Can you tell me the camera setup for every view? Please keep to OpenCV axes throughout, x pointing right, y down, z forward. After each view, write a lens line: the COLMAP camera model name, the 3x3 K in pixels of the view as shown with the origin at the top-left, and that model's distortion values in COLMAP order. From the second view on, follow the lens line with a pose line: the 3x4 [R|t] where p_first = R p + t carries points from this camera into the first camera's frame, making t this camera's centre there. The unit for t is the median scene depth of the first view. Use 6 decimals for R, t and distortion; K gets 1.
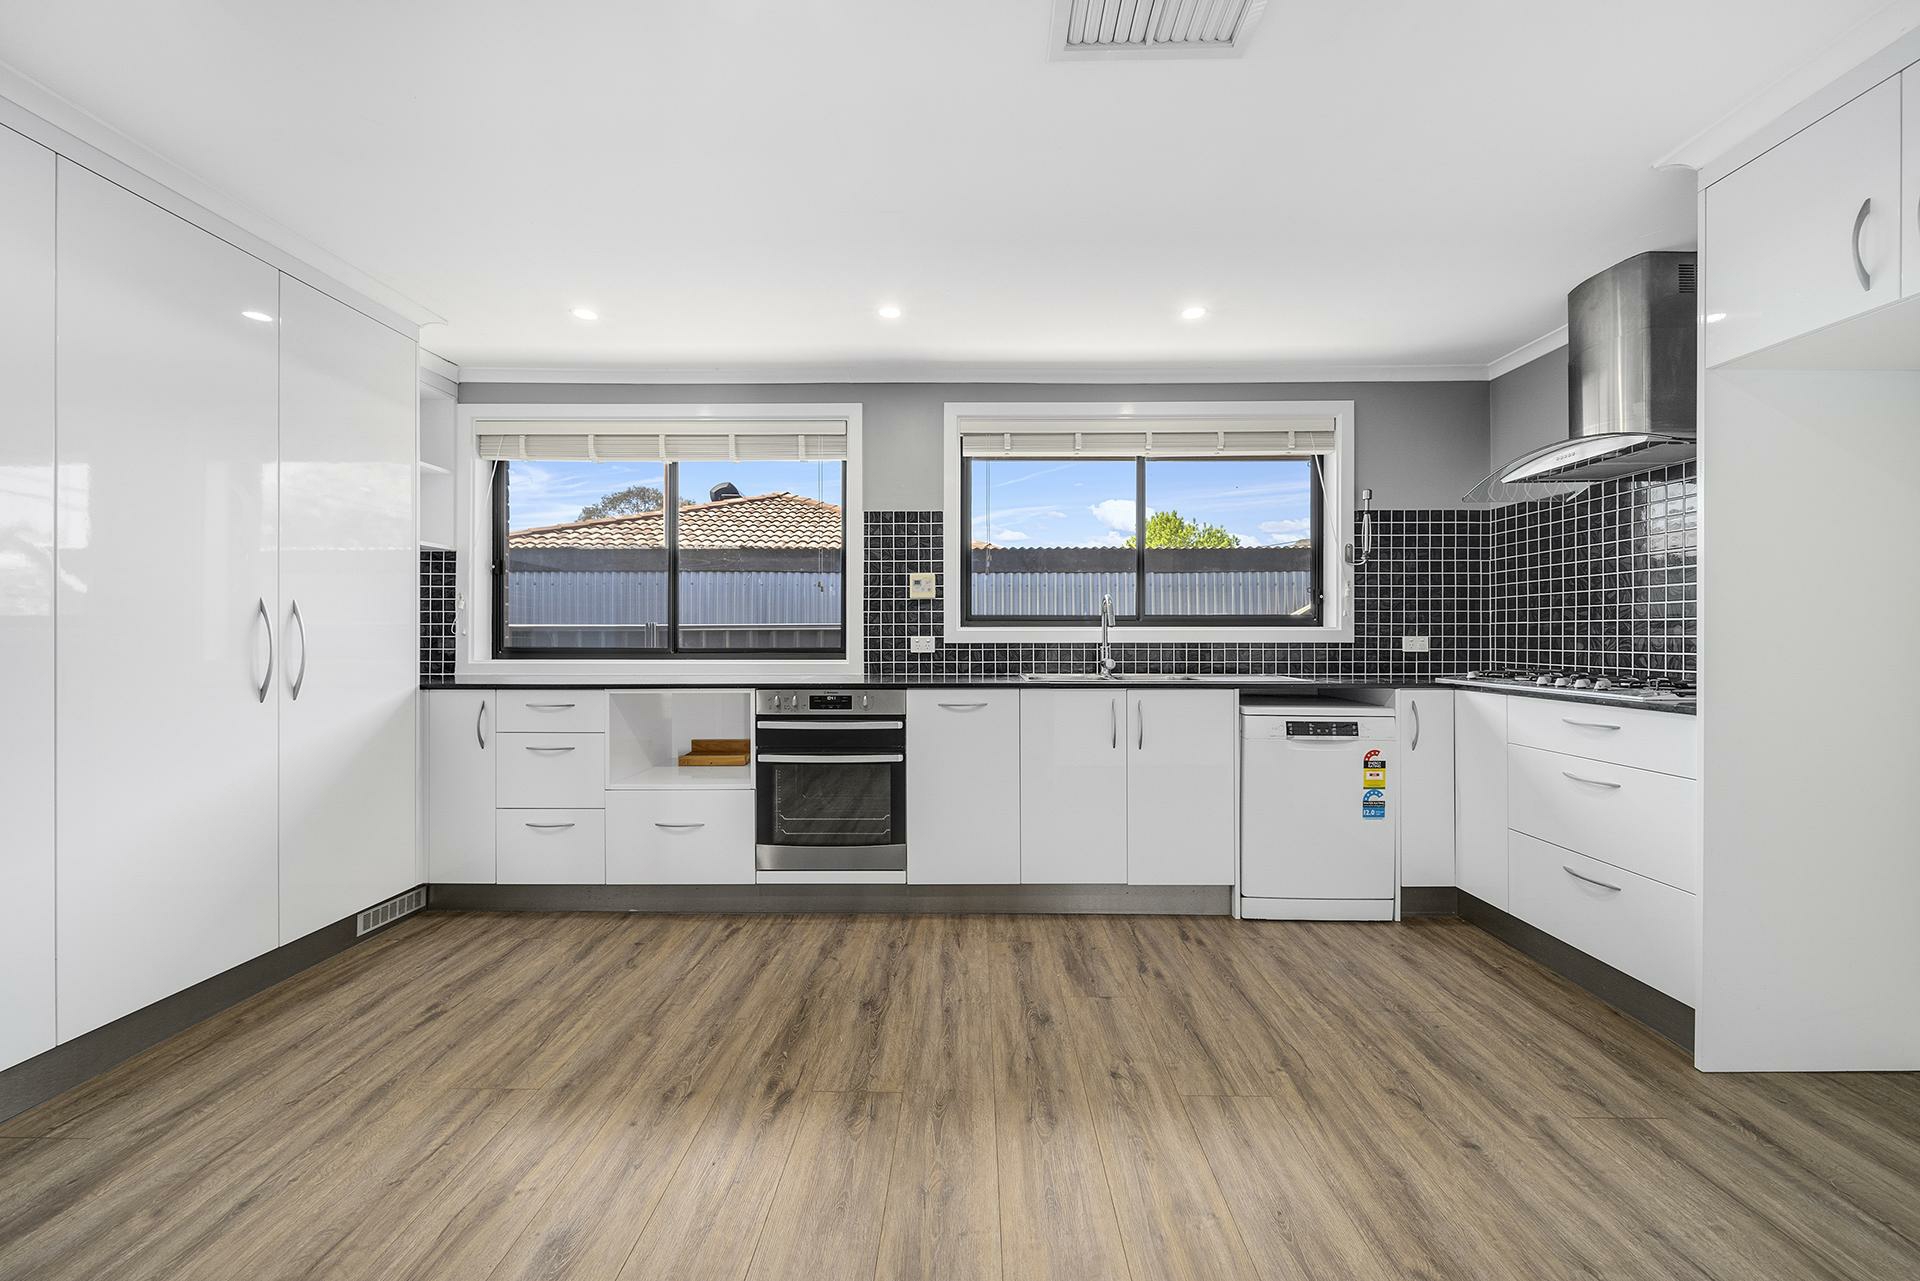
lens RADIAL K [[678.4, 0, 960.3], [0, 678.4, 638.9], [0, 0, 1]] dist [-0.001668, -0.000038]
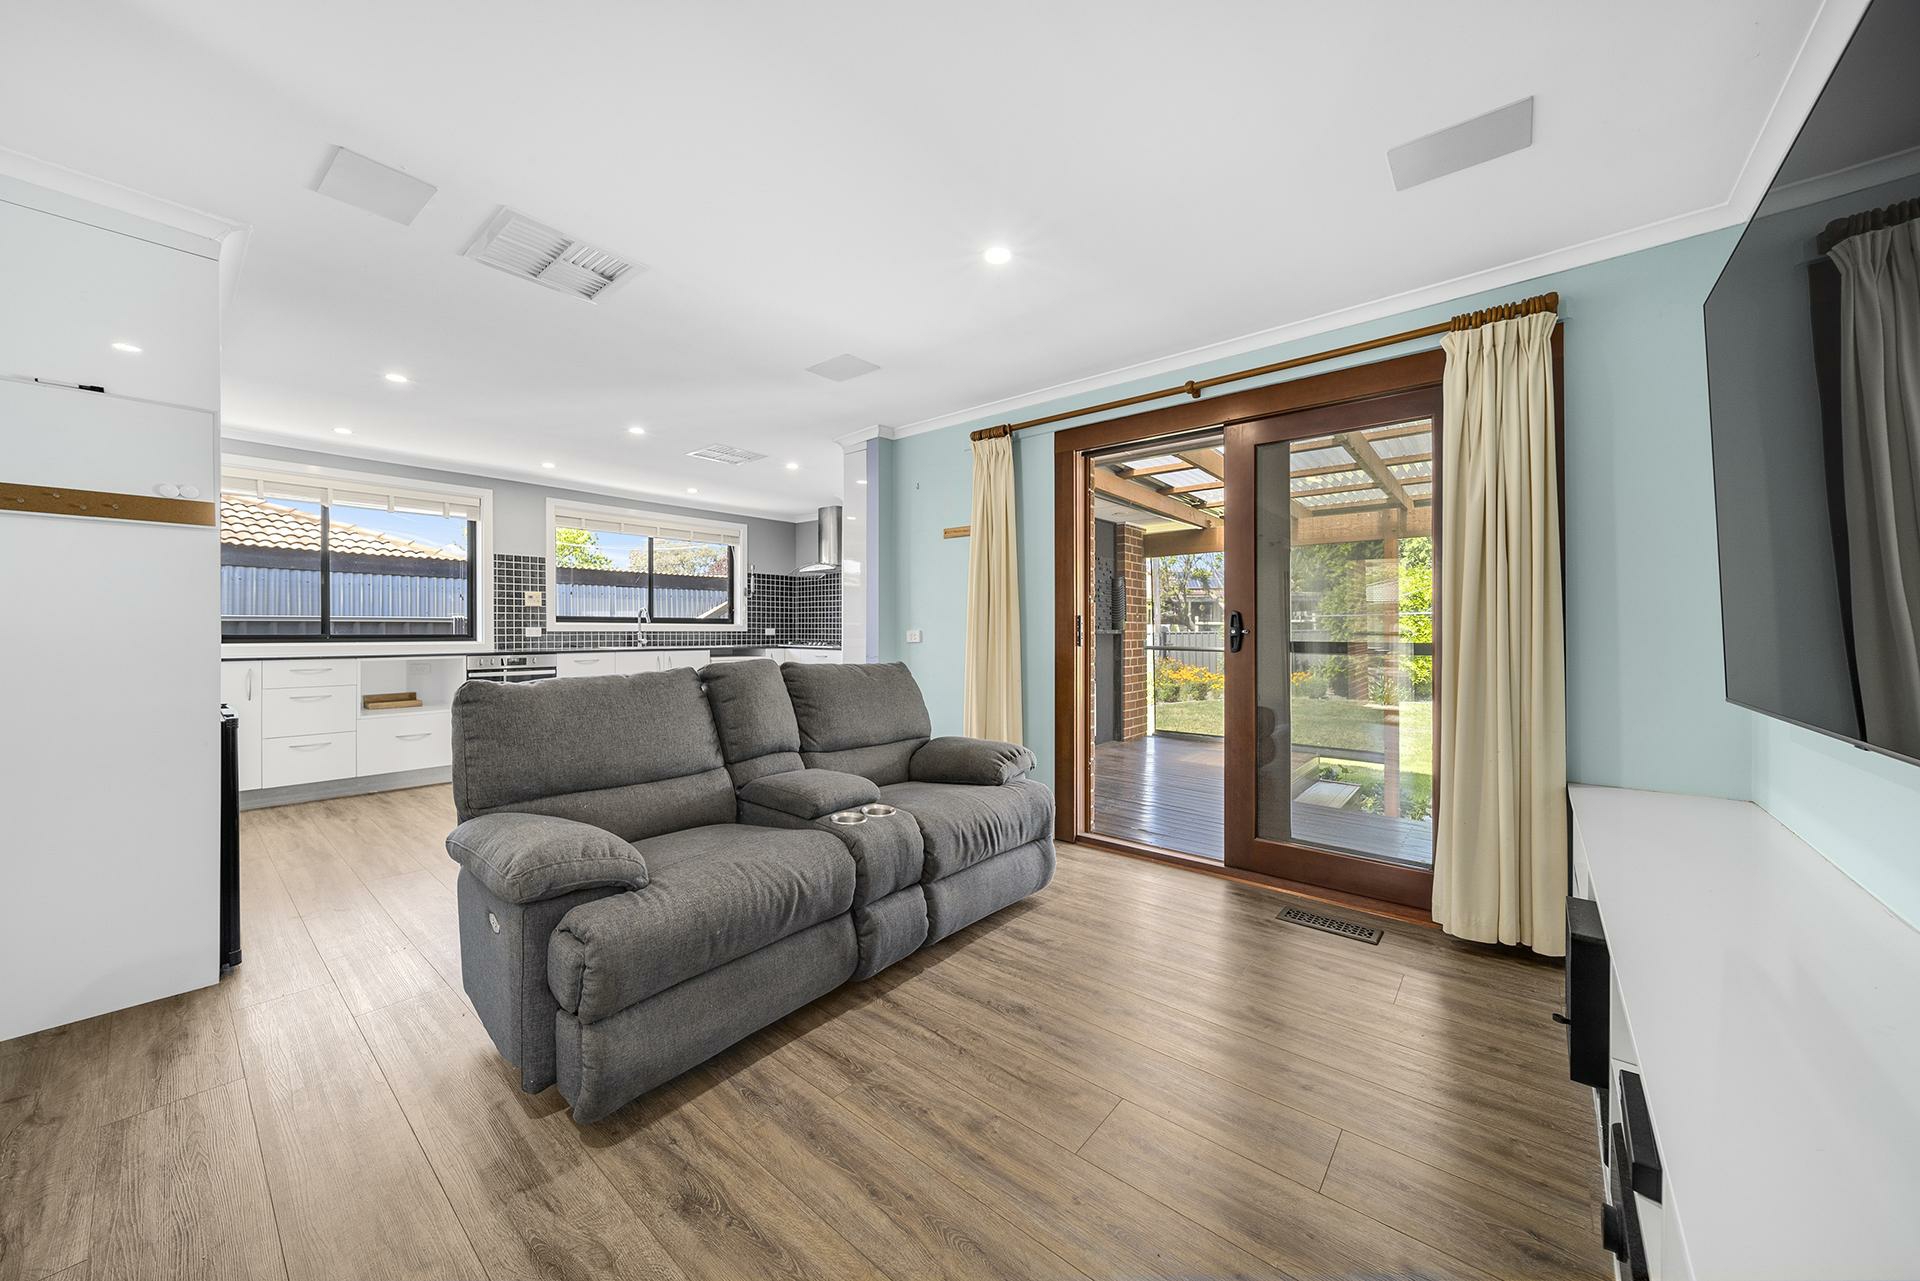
lens RADIAL K [[678.4, 0, 962.4], [0, 678.4, 630.3], [0, 0, 1]] dist [-0.001668, -0.000038]
pose [[0.628798, 0.001469, 0.777567, -0.725825], [-0.001536, 0.999999, -0.000647, 0.003019], [-0.777567, -0.000788, 0.628800, -0.980287]]
